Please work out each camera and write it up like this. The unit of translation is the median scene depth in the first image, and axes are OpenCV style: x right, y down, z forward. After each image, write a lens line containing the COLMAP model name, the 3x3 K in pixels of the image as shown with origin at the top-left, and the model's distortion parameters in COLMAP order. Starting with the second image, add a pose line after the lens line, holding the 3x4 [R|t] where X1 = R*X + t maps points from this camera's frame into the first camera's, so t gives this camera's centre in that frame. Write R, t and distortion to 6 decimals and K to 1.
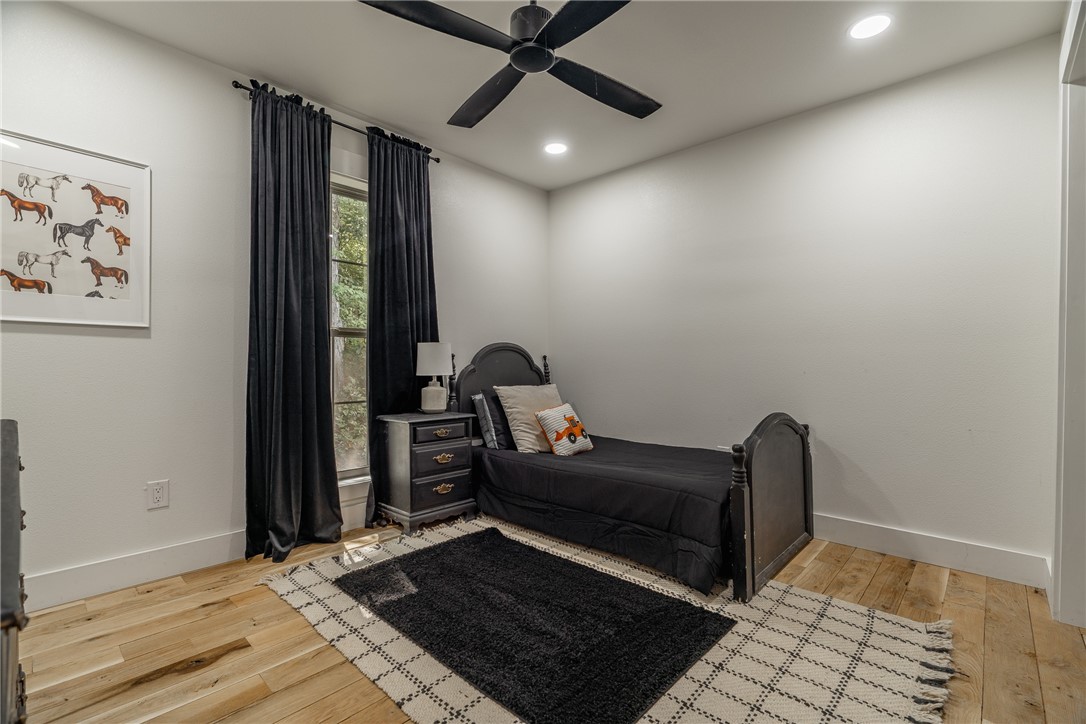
lens RADIAL K [[503.8, 0, 545.5], [0, 503.8, 362.0], [0, 0, 1]] dist [-0.007405, 0.002346]
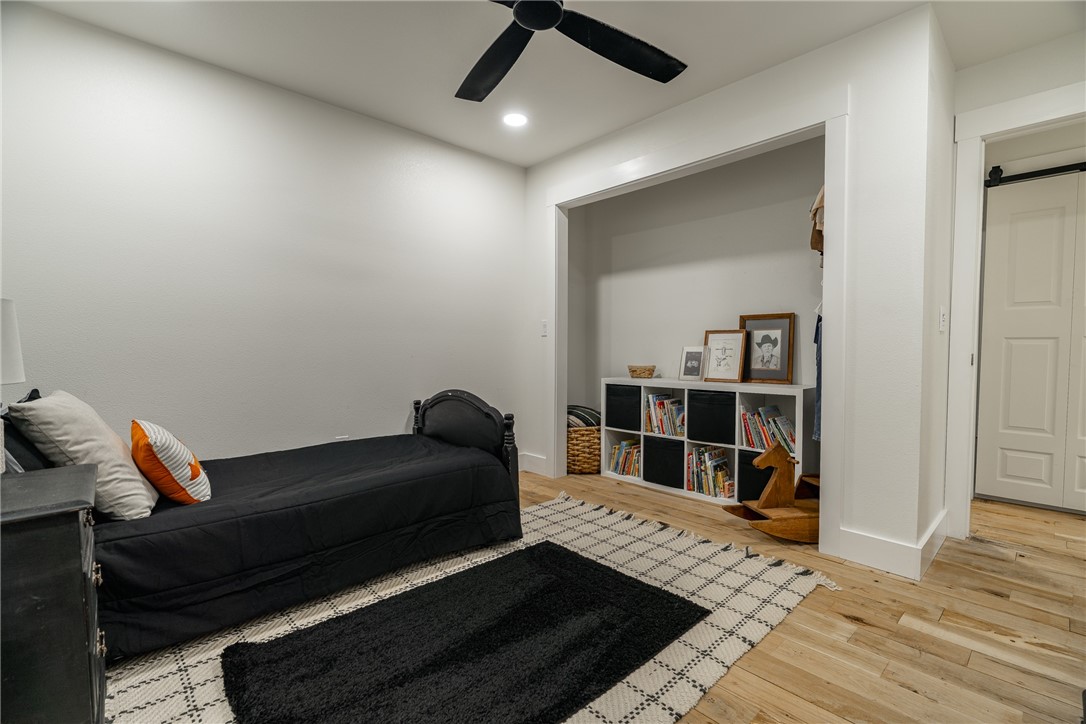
lens RADIAL K [[503.8, 0, 545.9], [0, 503.8, 361.8], [0, 0, 1]] dist [-0.007405, 0.002346]
pose [[0.049411, -0.027786, 0.998392, -0.750609], [0.005282, 0.999606, 0.027558, 0.002625], [-0.998765, 0.003912, 0.049538, 0.744648]]
